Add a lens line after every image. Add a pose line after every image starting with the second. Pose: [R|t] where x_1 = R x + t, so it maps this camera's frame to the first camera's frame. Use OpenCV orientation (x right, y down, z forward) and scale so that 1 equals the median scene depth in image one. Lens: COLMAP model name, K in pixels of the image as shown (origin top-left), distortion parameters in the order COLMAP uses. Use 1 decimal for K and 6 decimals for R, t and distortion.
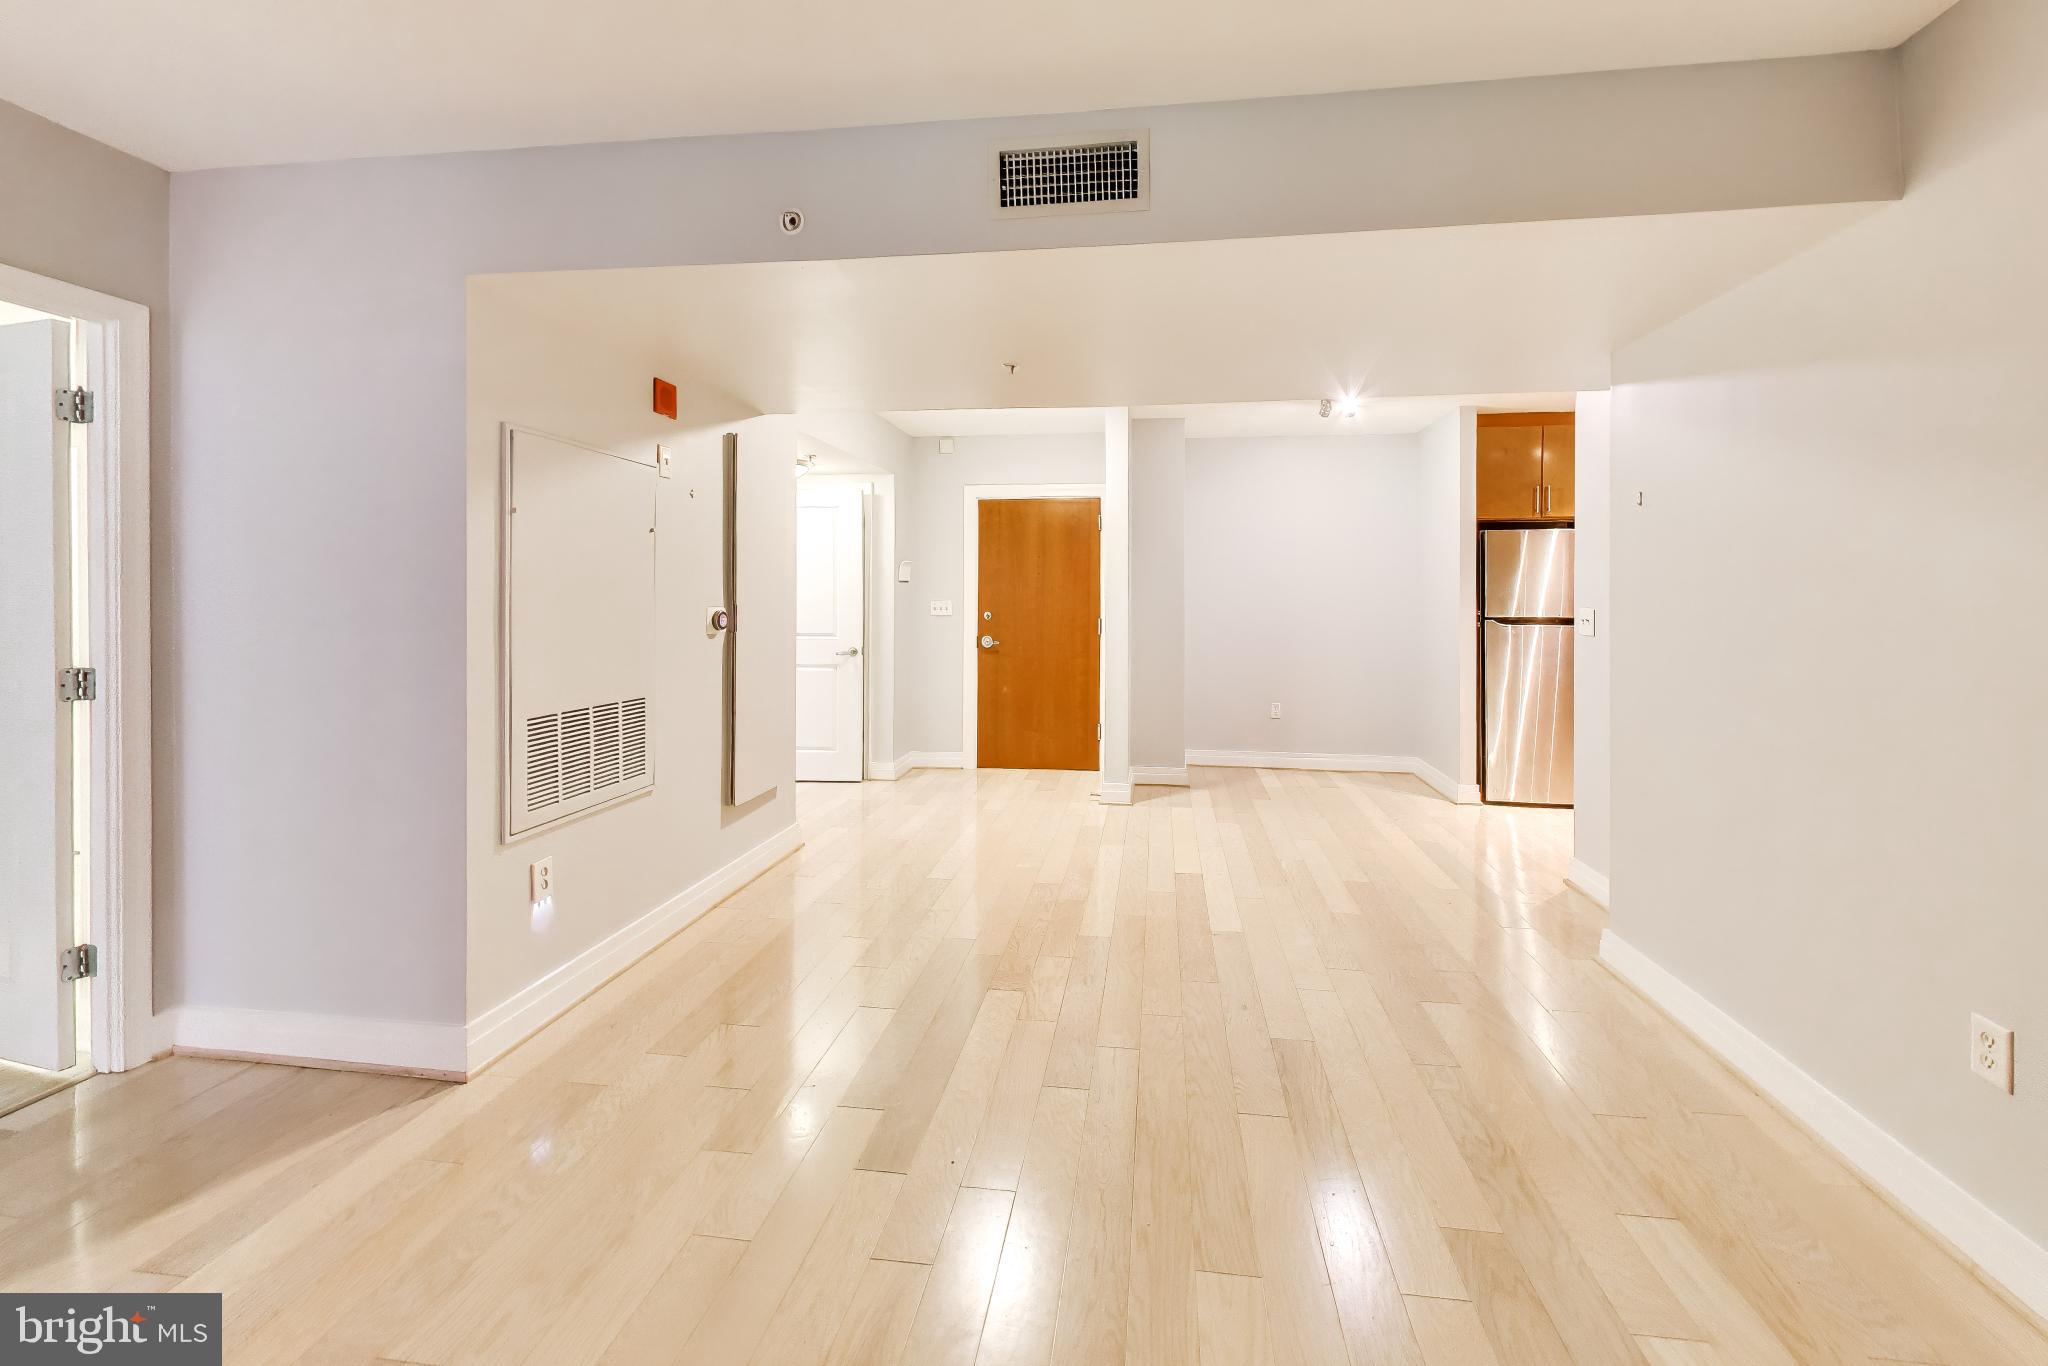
lens RADIAL K [[763.5, 0, 1076.0], [0, 763.5, 612.7], [0, 0, 1]] dist [-0.000151, -0.000010]
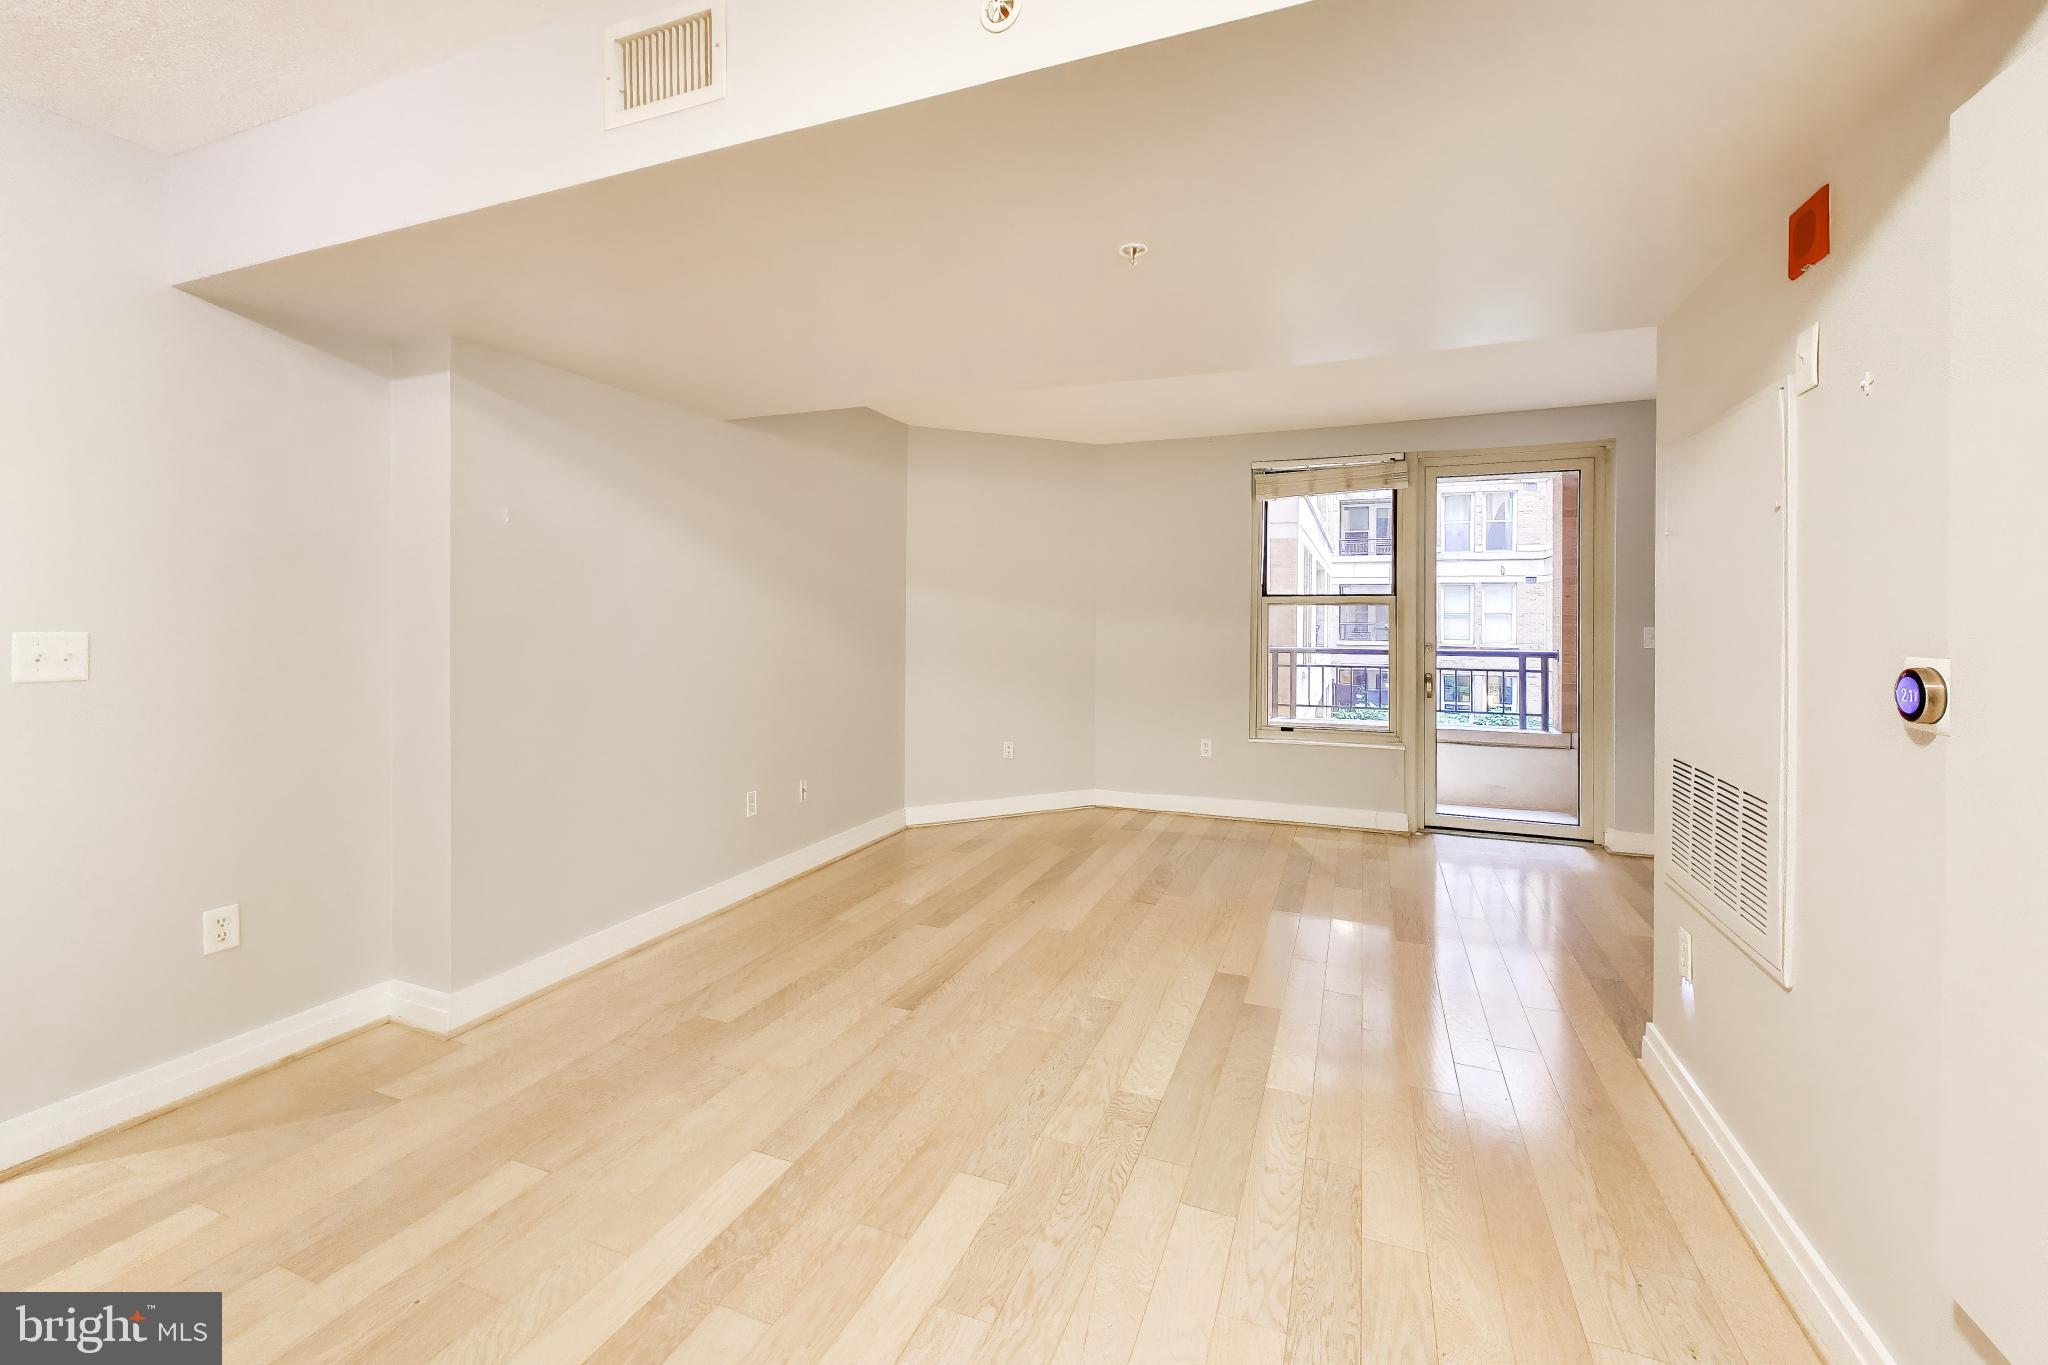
lens RADIAL K [[793.0, 0, 1077.2], [0, 793.0, 610.1], [0, 0, 1]] dist [-0.001442, -0.000079]
pose [[-0.971470, -0.005311, 0.237104, -0.225587], [-0.003898, 0.999972, 0.006427, -0.033139], [-0.237131, 0.005320, -0.971463, 1.846952]]
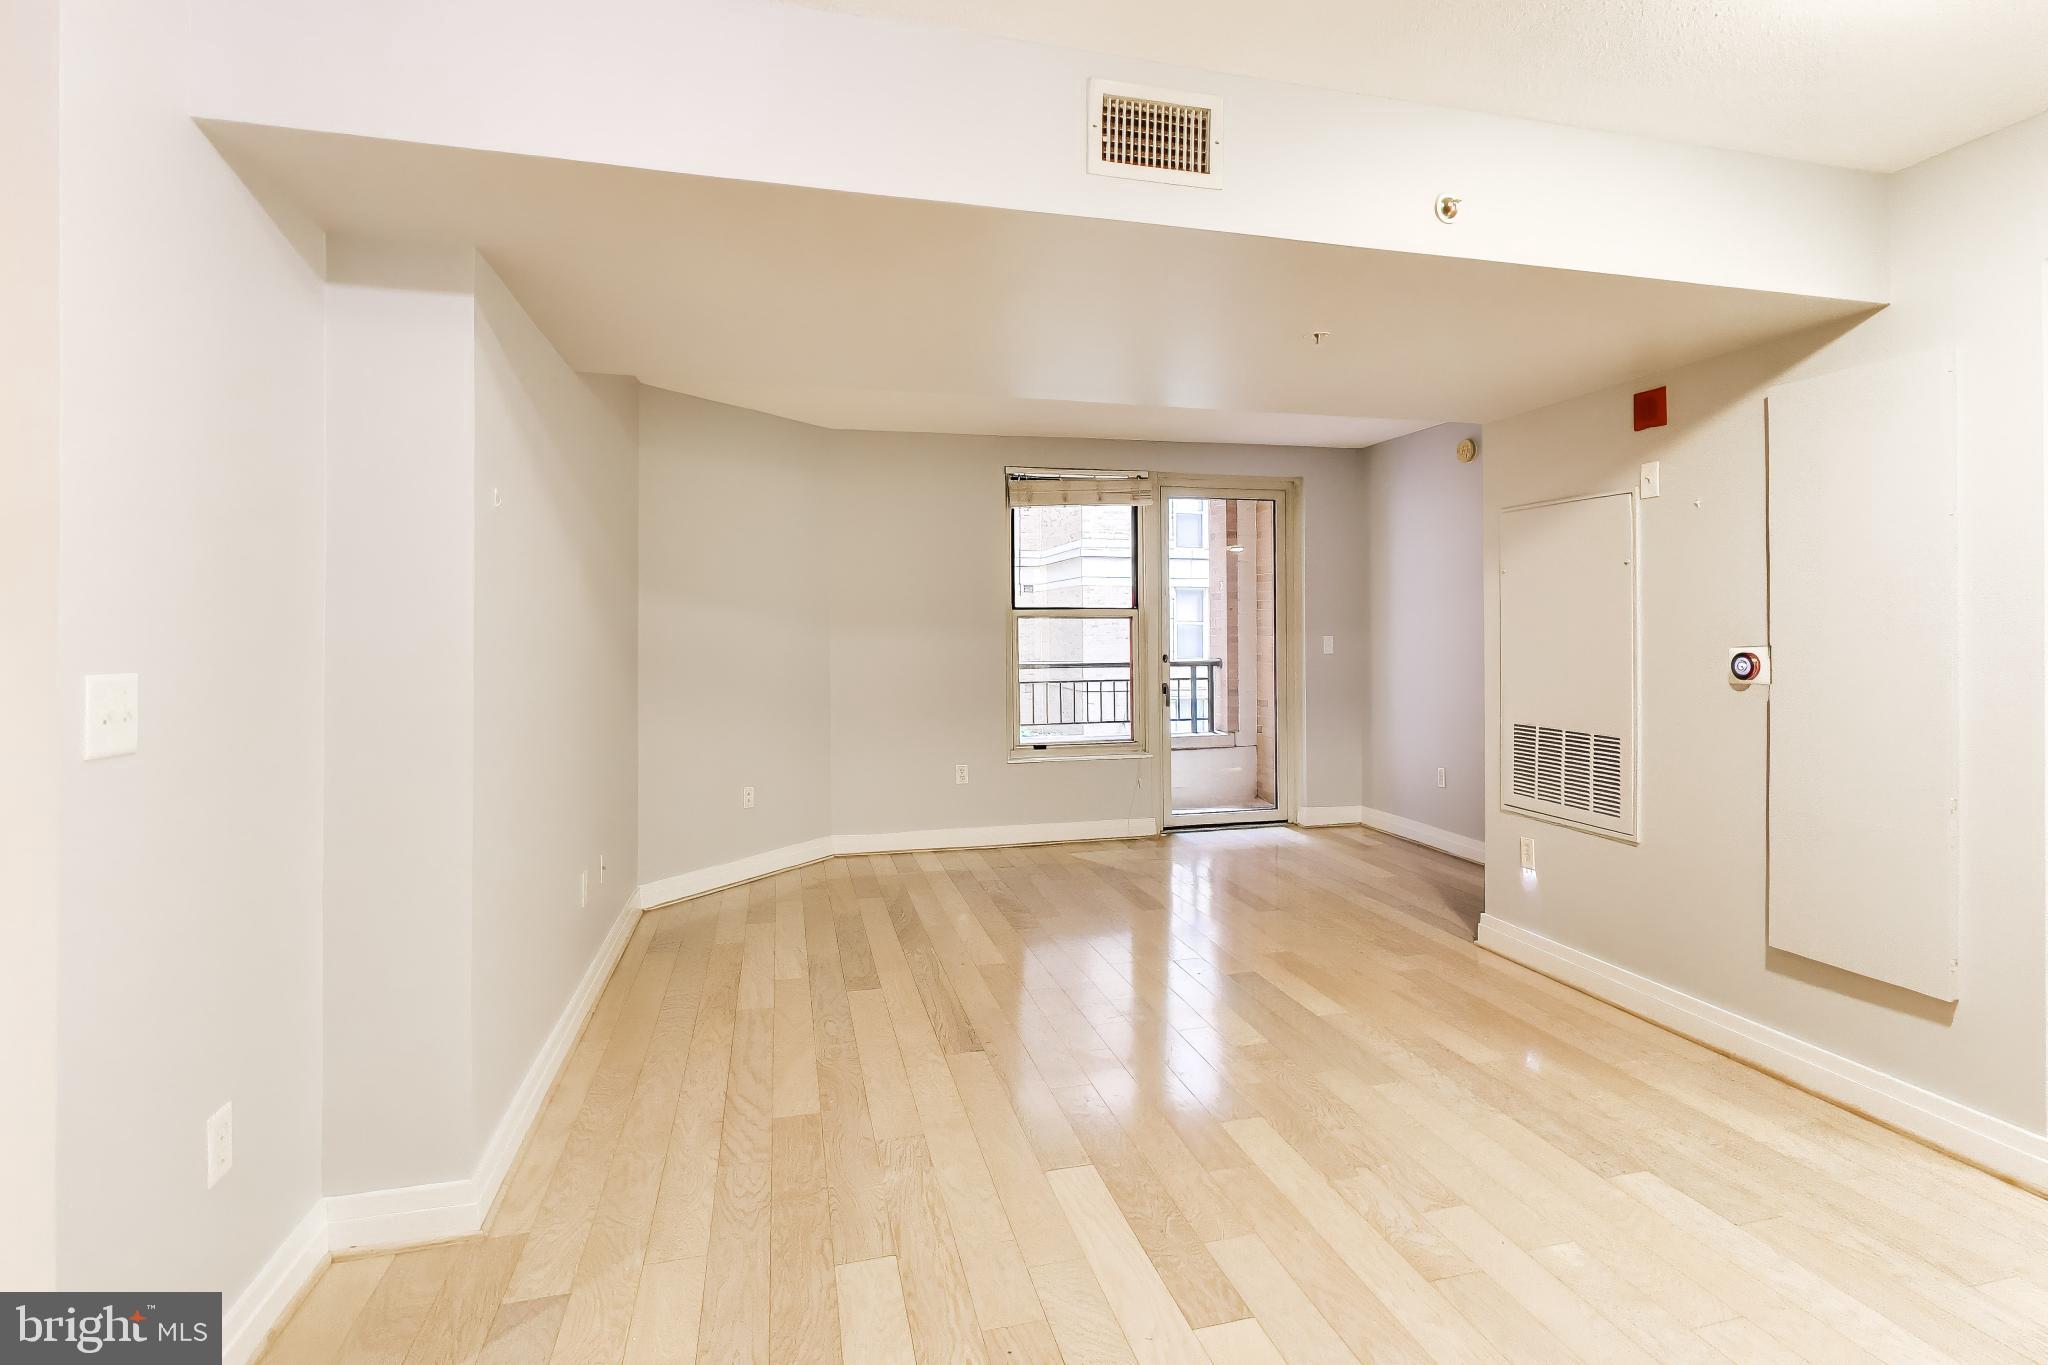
lens RADIAL K [[1018.0, 0, 1060.8], [0, 1018.0, 635.6], [0, 0, 1]] dist [-0.002561, -0.000102]
pose [[-0.926947, 0.001329, -0.375190, 0.610630], [-0.006264, 0.999800, 0.019016, -0.039934], [0.375140, 0.019977, -0.926753, 2.083787]]
